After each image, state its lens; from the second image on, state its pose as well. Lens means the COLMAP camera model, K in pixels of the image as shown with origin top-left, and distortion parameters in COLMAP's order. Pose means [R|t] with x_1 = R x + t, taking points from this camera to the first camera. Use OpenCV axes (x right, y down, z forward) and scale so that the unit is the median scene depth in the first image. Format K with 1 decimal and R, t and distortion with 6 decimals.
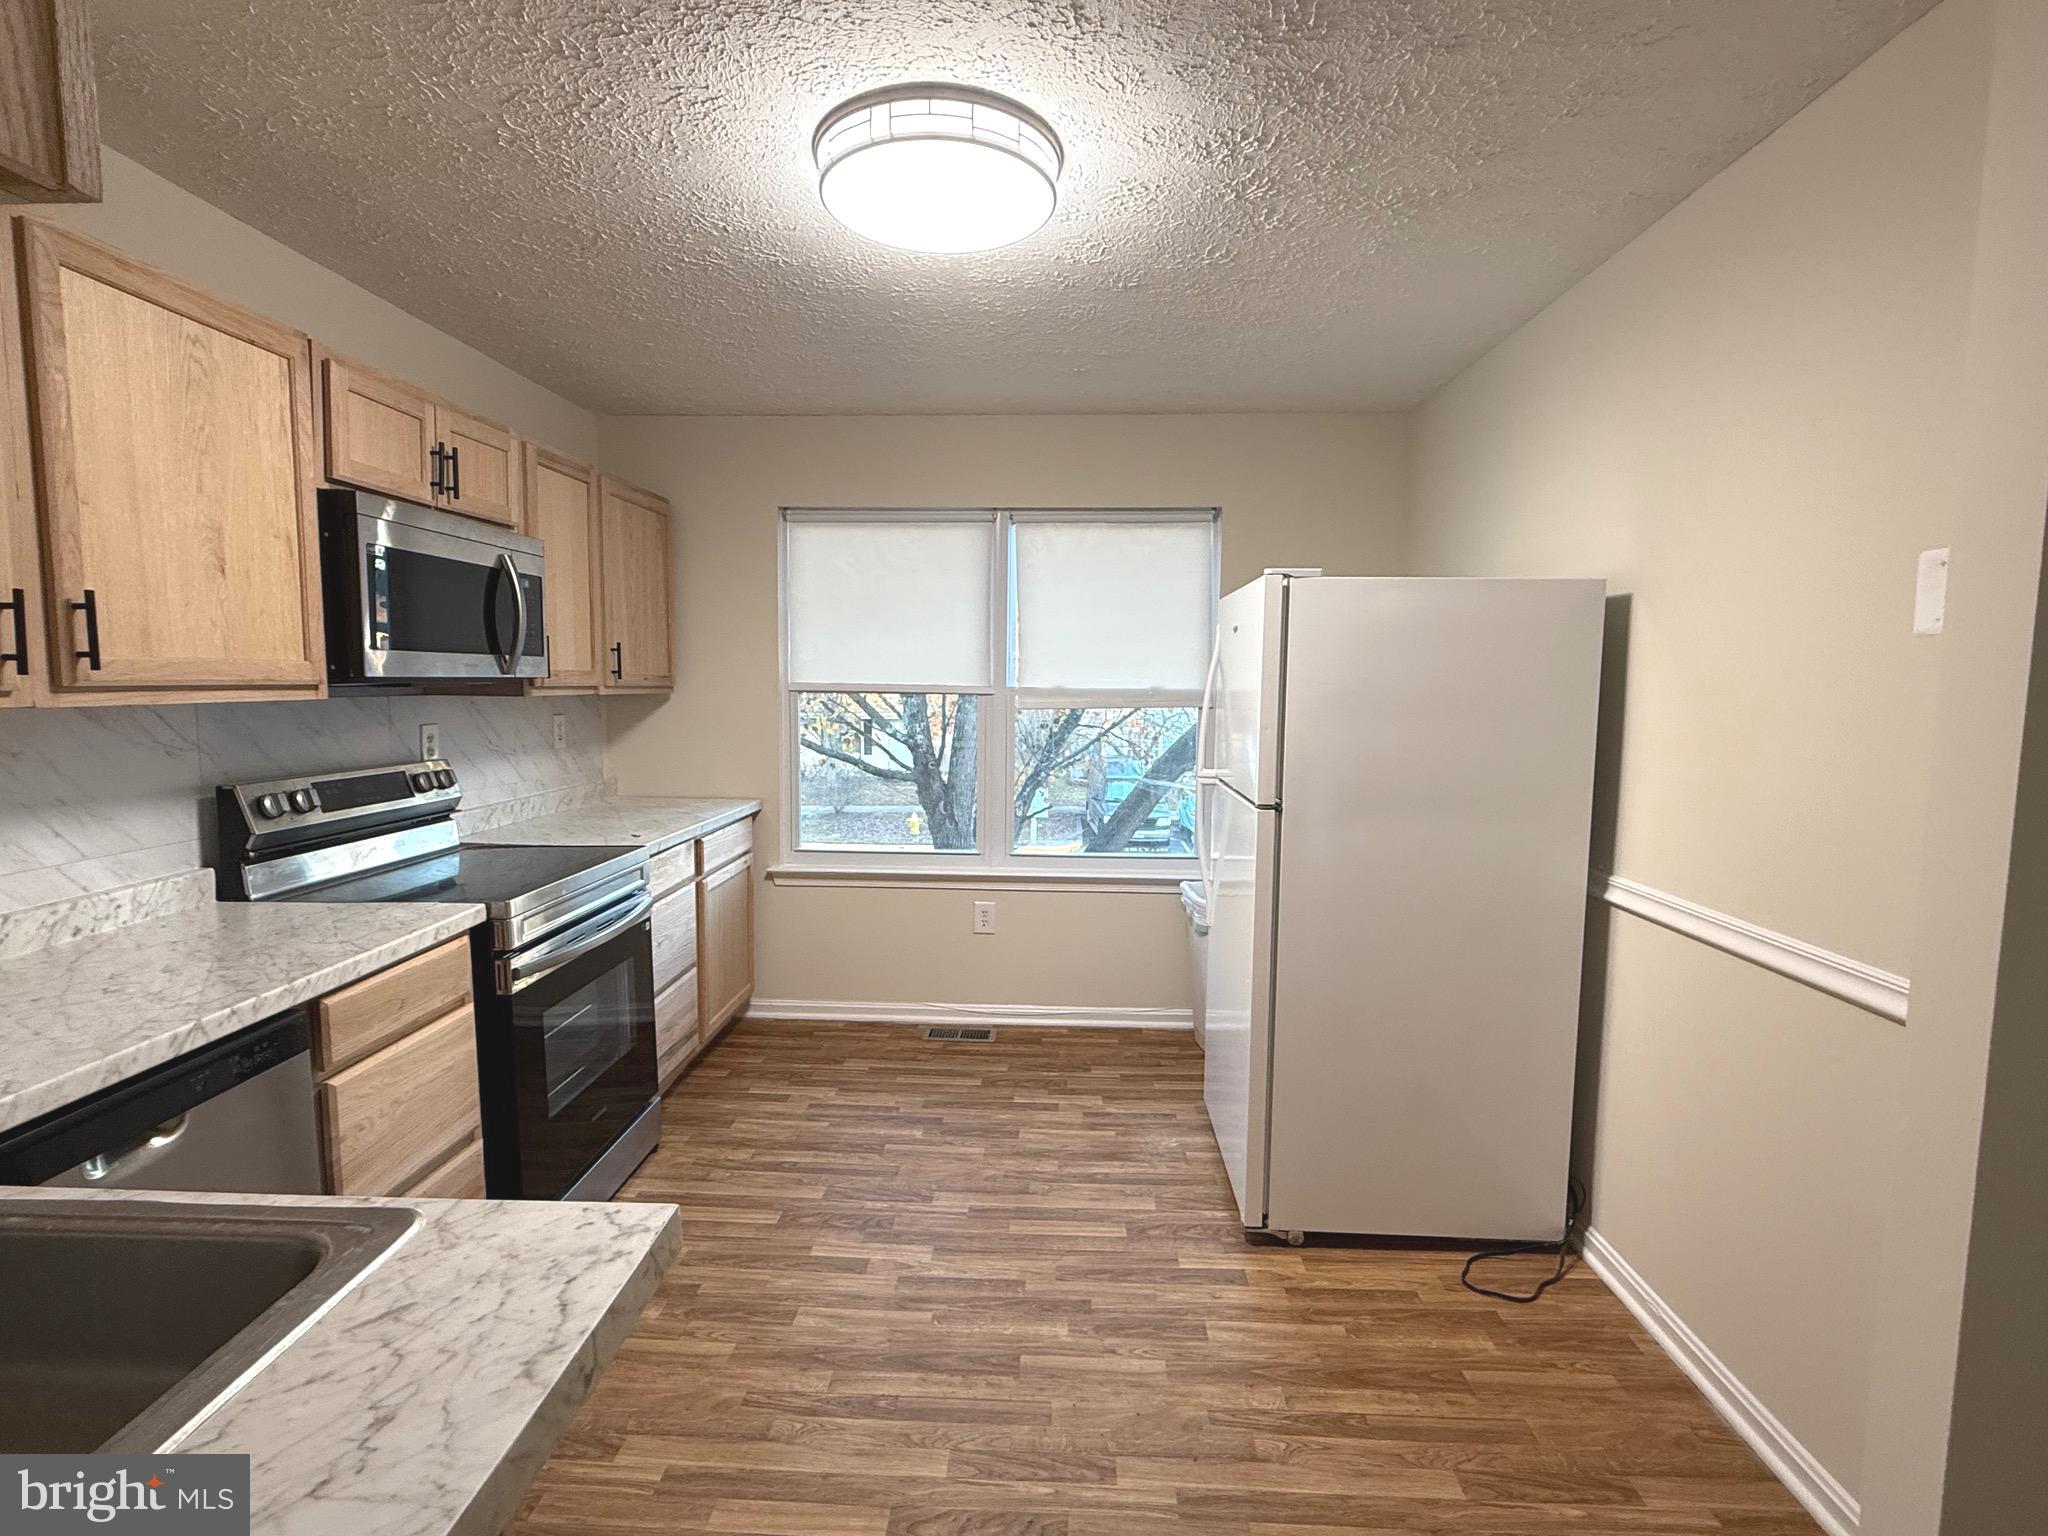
lens RADIAL K [[984.7, 0, 1015.1], [0, 984.7, 772.7], [0, 0, 1]] dist [0.000703, -0.001437]
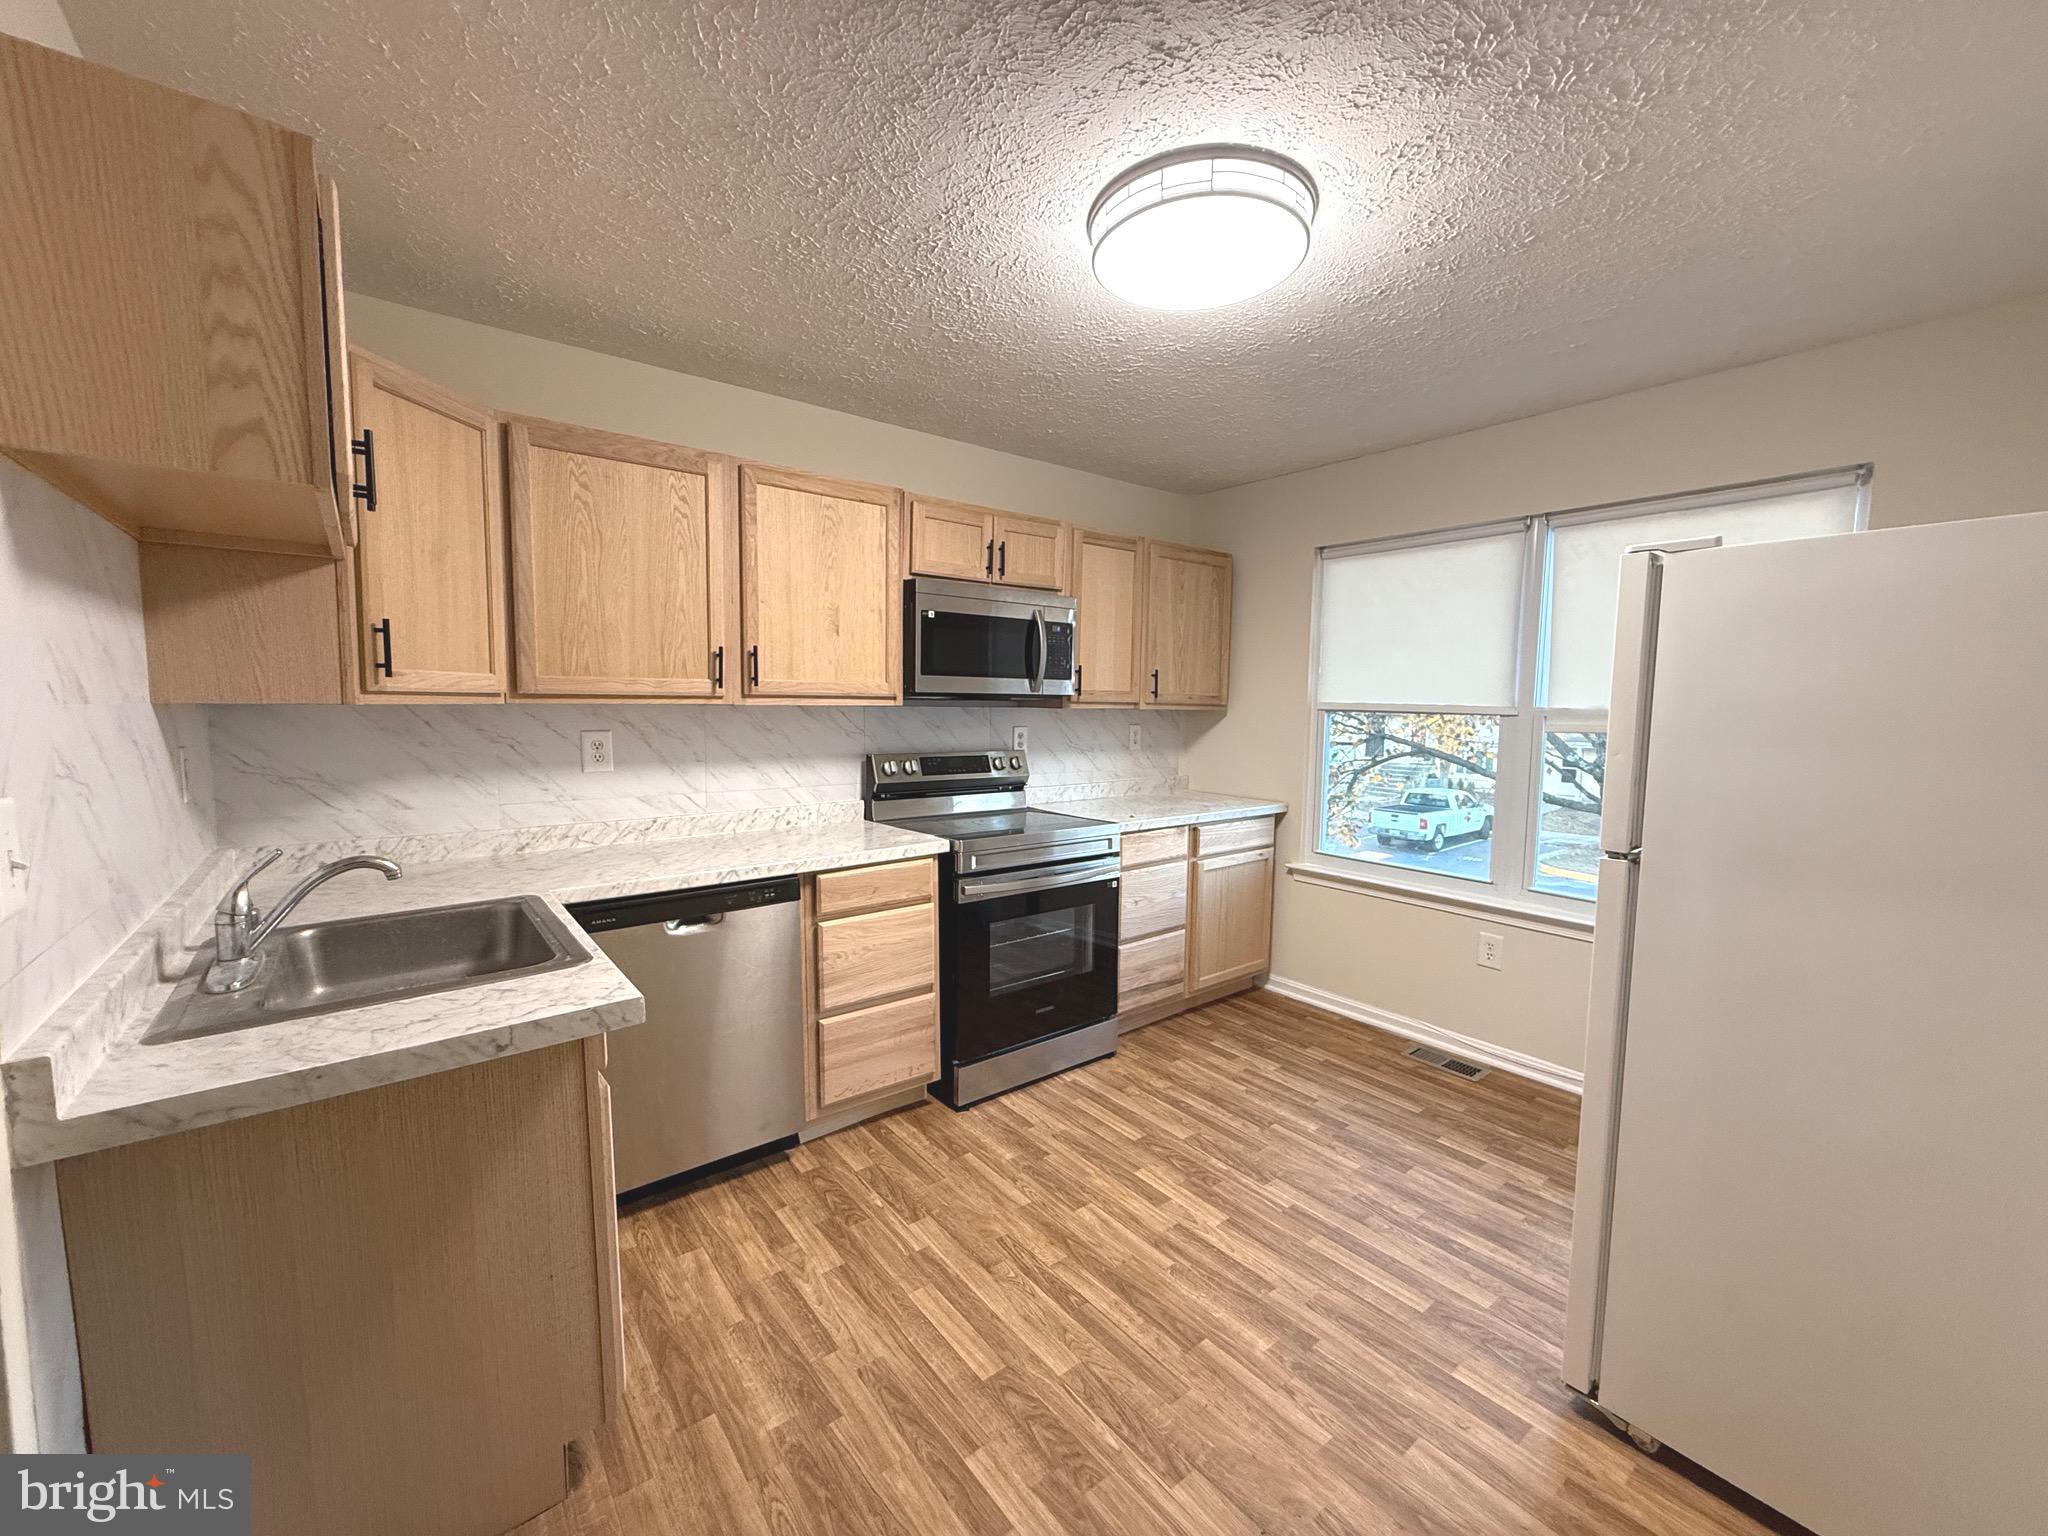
lens RADIAL K [[816.5, 0, 1016.7], [0, 816.5, 770.0], [0, 0, 1]] dist [-0.001549, -0.000089]
pose [[0.649594, 0.065002, -0.757497, 0.479669], [-0.079912, 0.996657, 0.016996, -0.005331], [0.756070, 0.049493, 0.652617, 0.251001]]
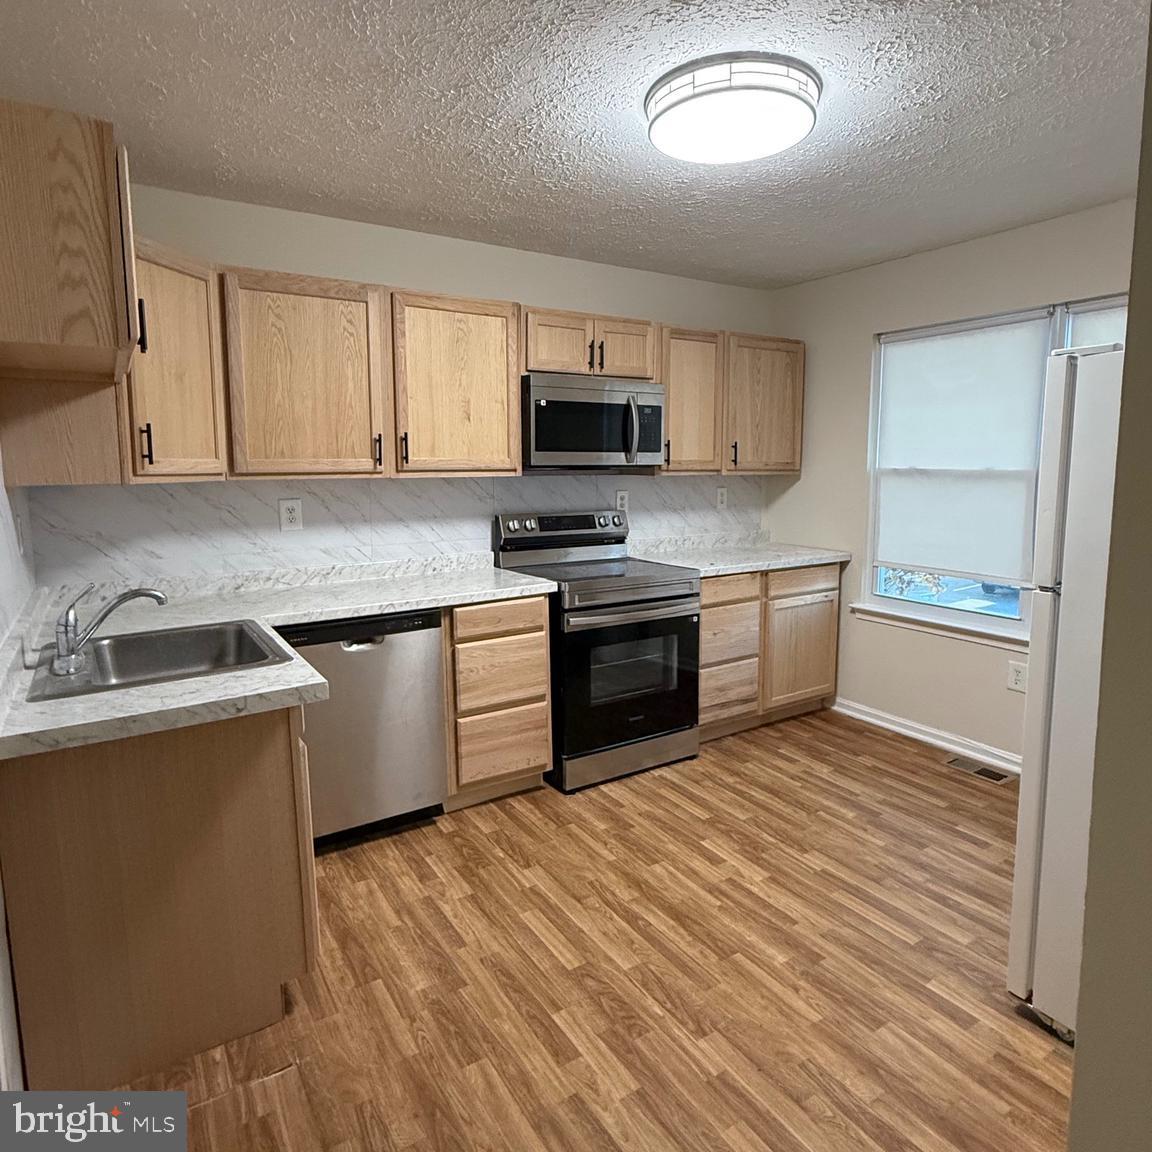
lens RADIAL K [[737.3, 0, 576.3], [0, 737.3, 547.6], [0, 0, 1]] dist [-0.002745, 0.001210]
pose [[0.572256, 0.083534, -0.815810, 0.659792], [-0.070249, 0.996135, 0.052722, -0.014181], [0.817061, 0.027140, 0.575912, 0.197224]]
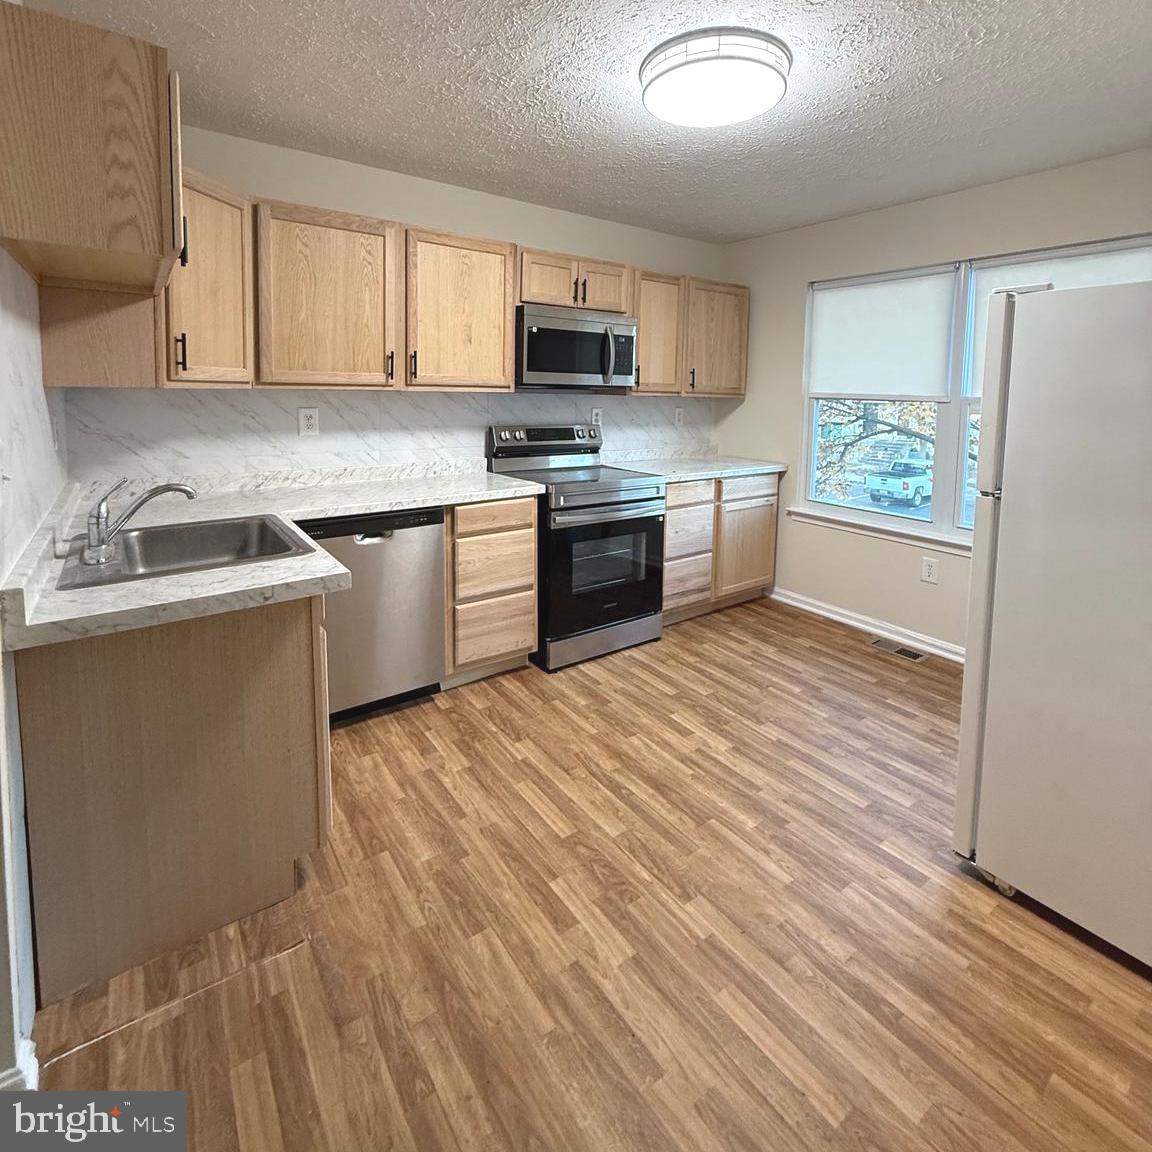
lens RADIAL K [[612.6, 0, 575.1], [0, 612.6, 436.0], [0, 0, 1]] dist [-0.001630, -0.000321]
pose [[0.619375, 0.062507, -0.782603, 0.574181], [-0.089227, 0.995971, 0.008932, 0.004641], [0.780008, 0.064297, 0.622457, 0.190897]]
